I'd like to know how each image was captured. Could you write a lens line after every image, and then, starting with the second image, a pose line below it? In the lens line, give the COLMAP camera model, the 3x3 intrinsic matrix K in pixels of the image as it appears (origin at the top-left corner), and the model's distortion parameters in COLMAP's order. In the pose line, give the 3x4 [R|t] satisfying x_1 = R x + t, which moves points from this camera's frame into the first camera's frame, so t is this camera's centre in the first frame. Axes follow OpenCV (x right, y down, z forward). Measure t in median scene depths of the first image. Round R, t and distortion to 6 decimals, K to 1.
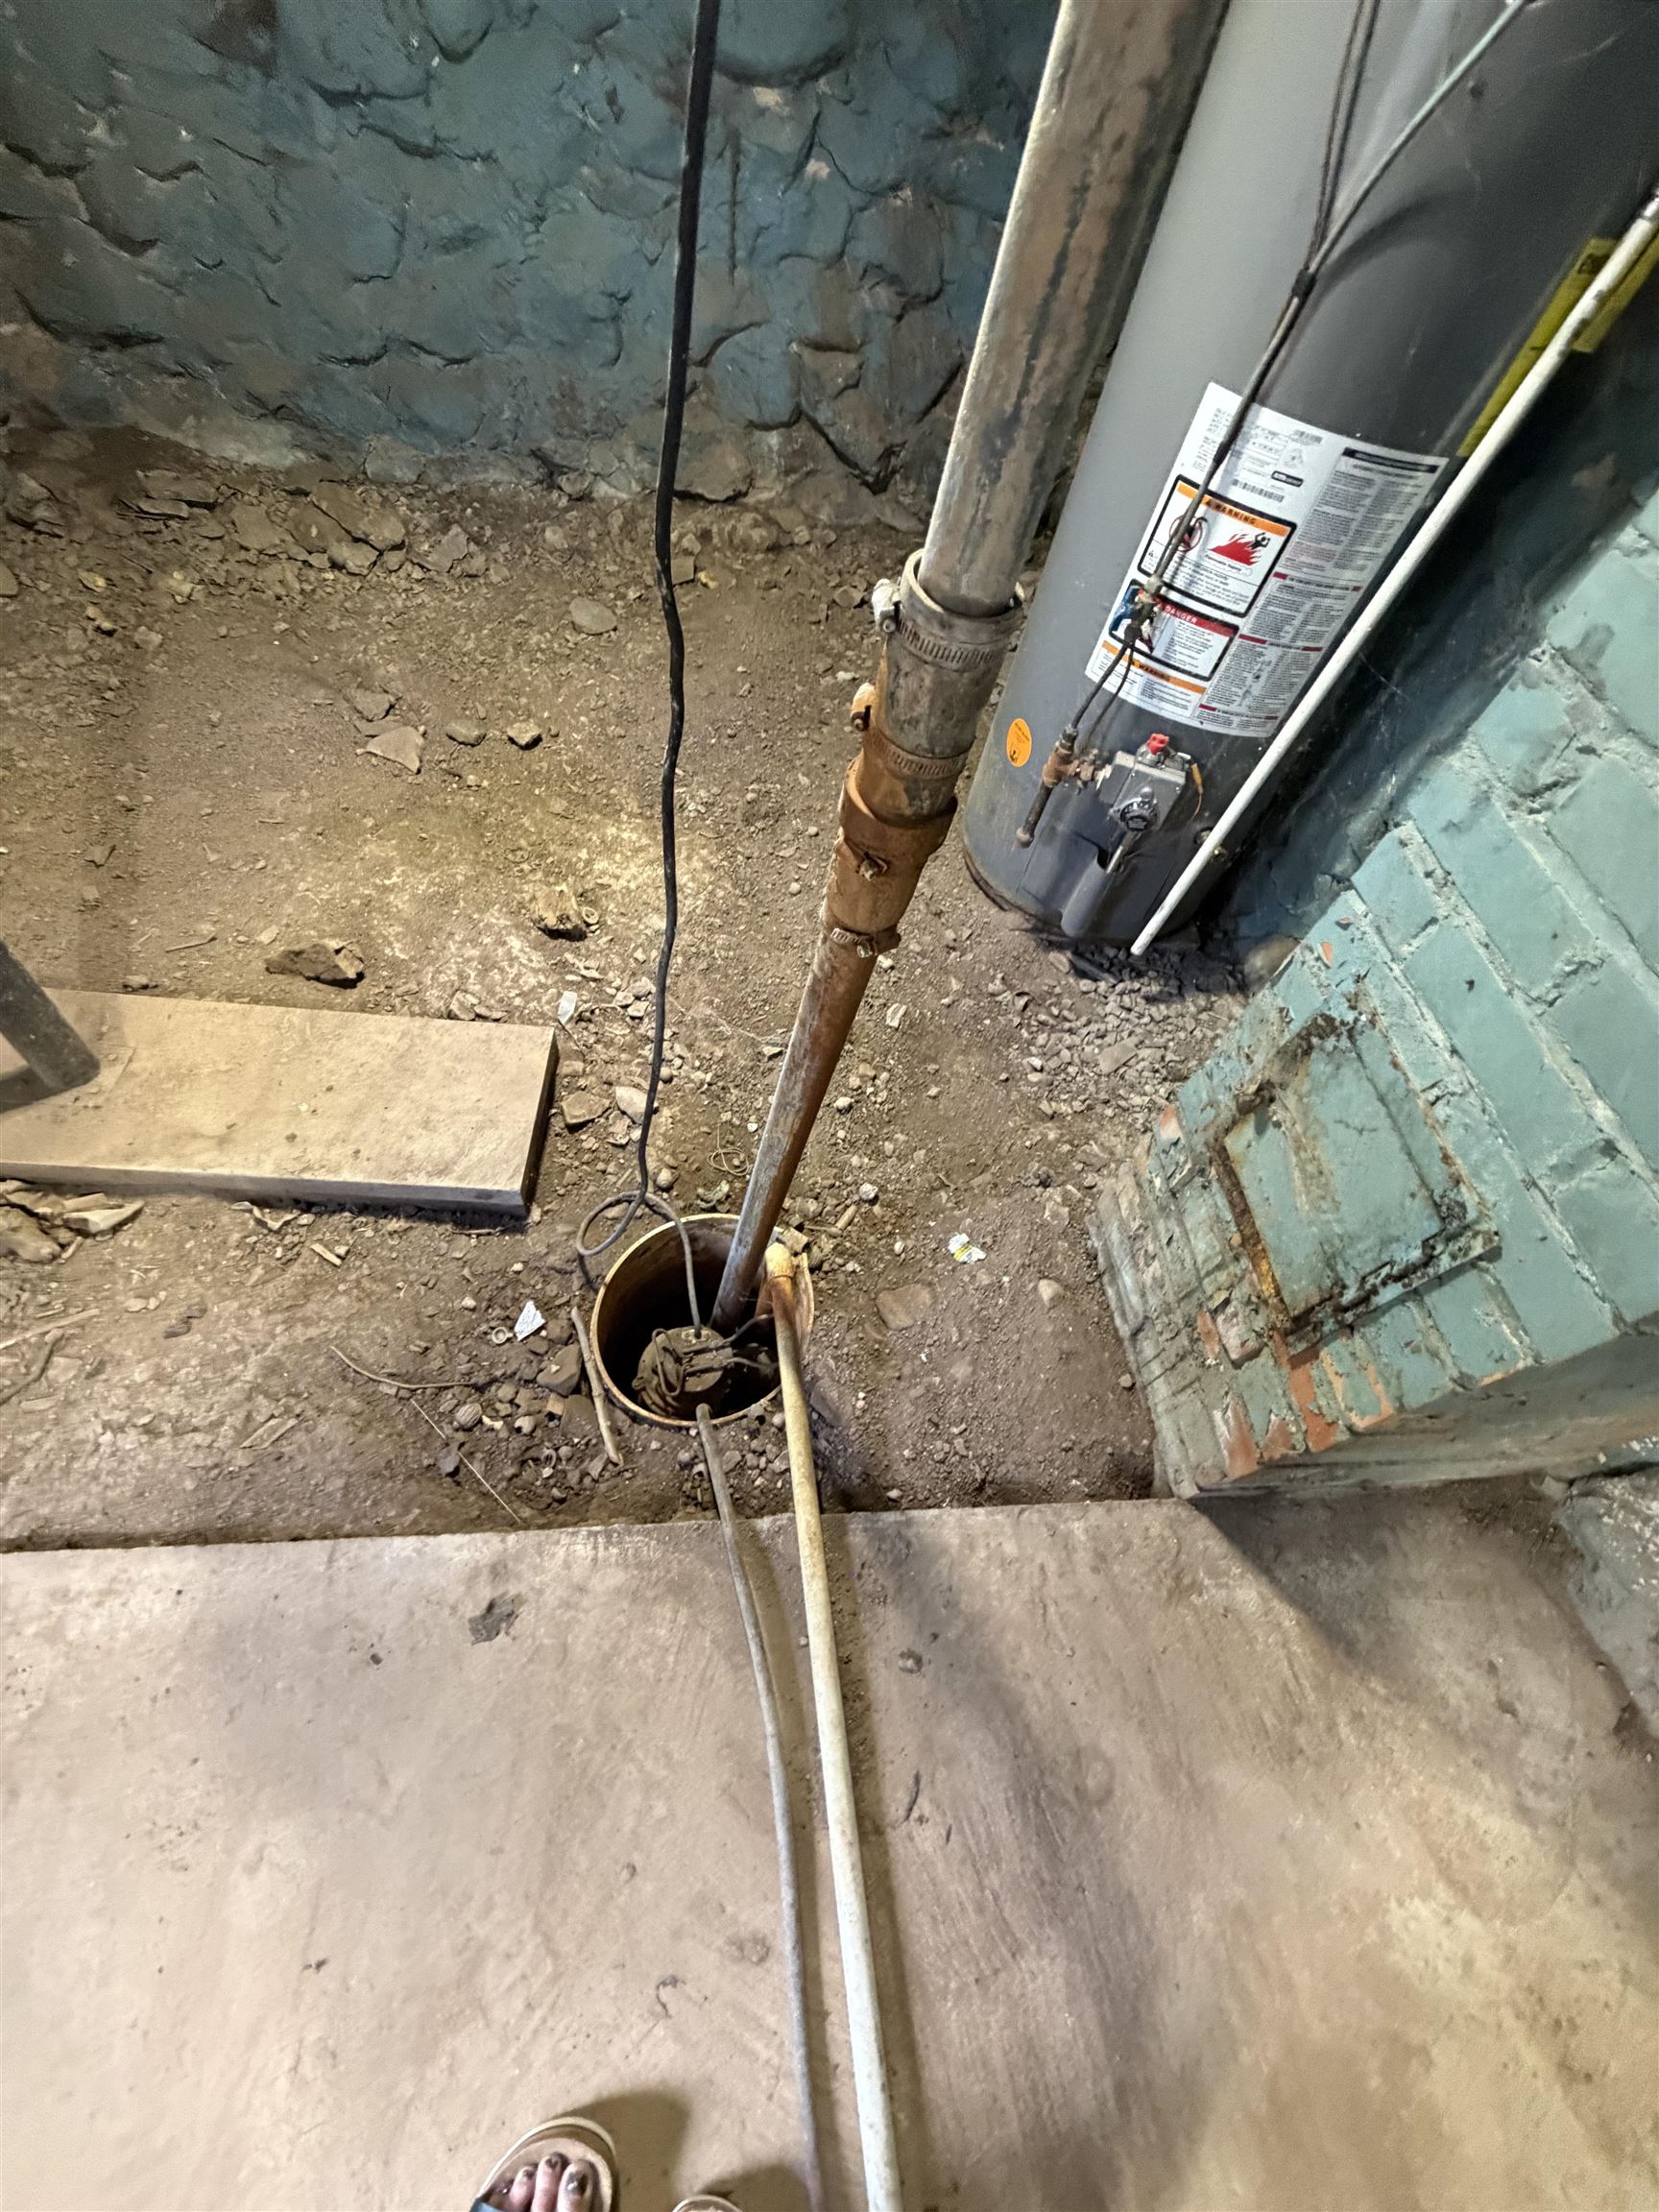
lens RADIAL K [[884.9, 0, 828.7], [0, 884.9, 1103.7], [0, 0, 1]] dist [0.001418, 0.000055]
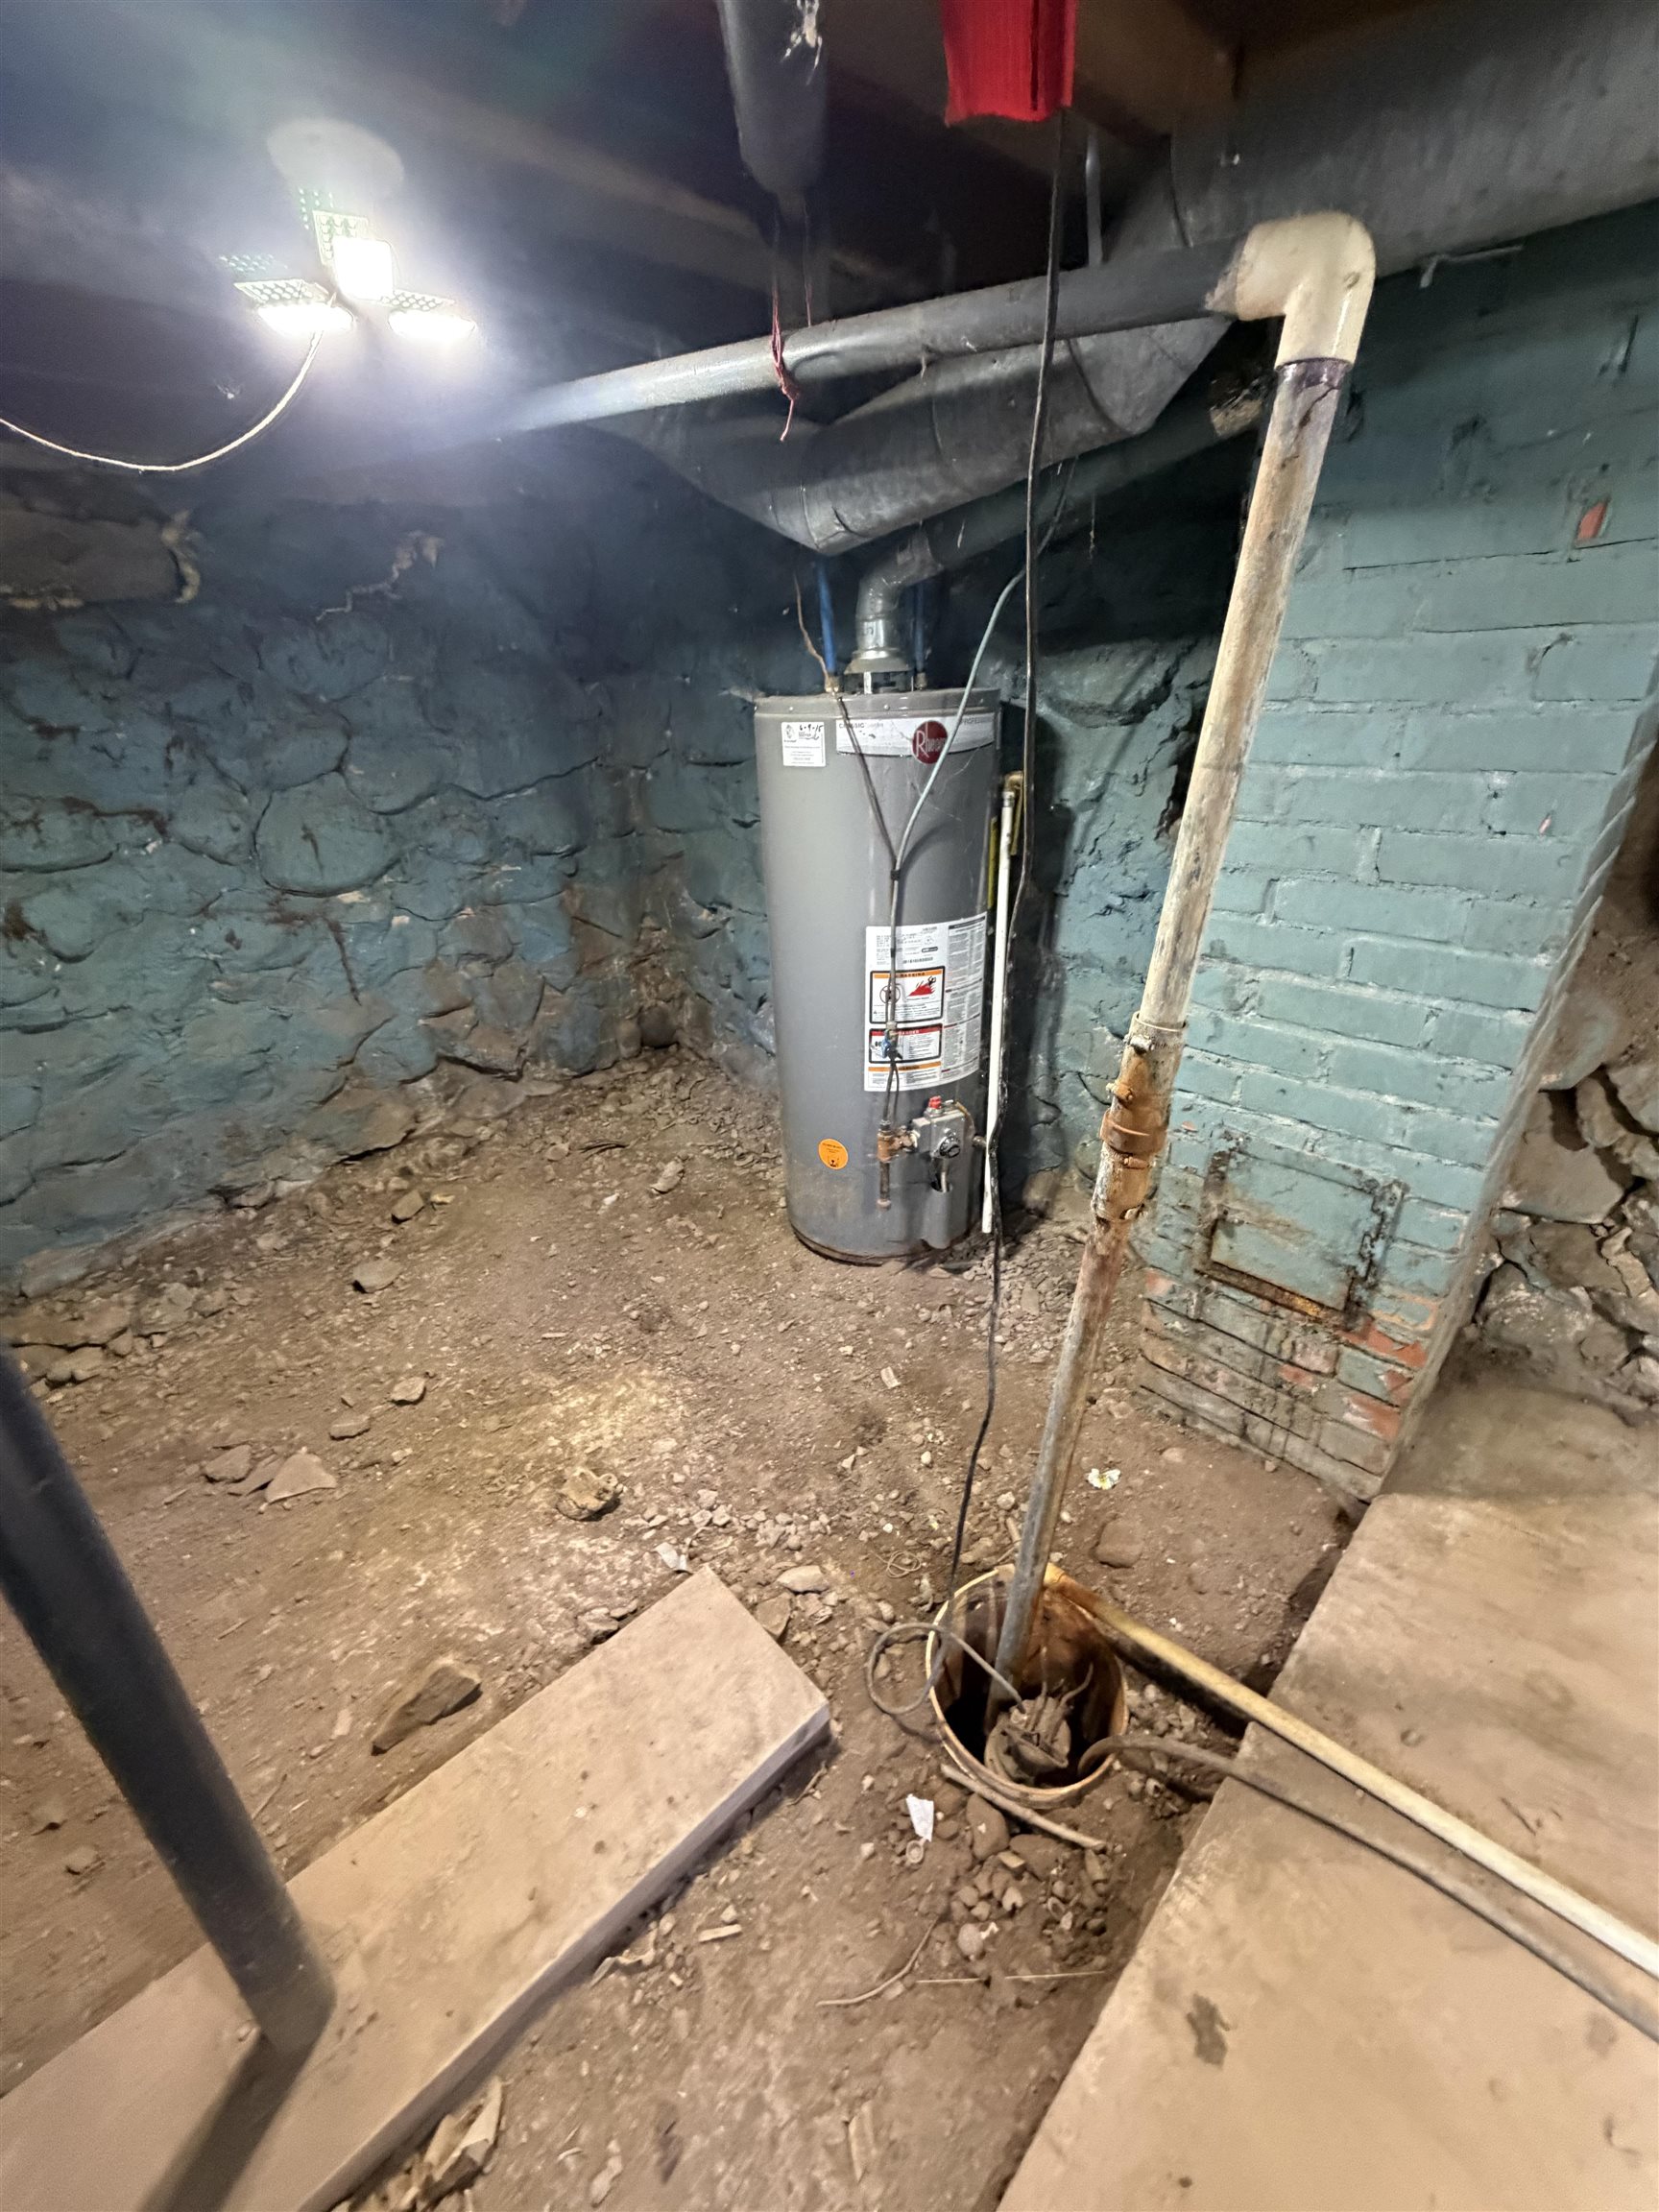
lens RADIAL K [[884.9, 0, 833.7], [0, 884.9, 1103.1], [0, 0, 1]] dist [0.001418, 0.000055]
pose [[0.738373, -0.438812, 0.512104, -0.536379], [0.627484, 0.725279, -0.283255, -0.099521], [-0.247122, 0.530485, 0.810874, -0.162905]]
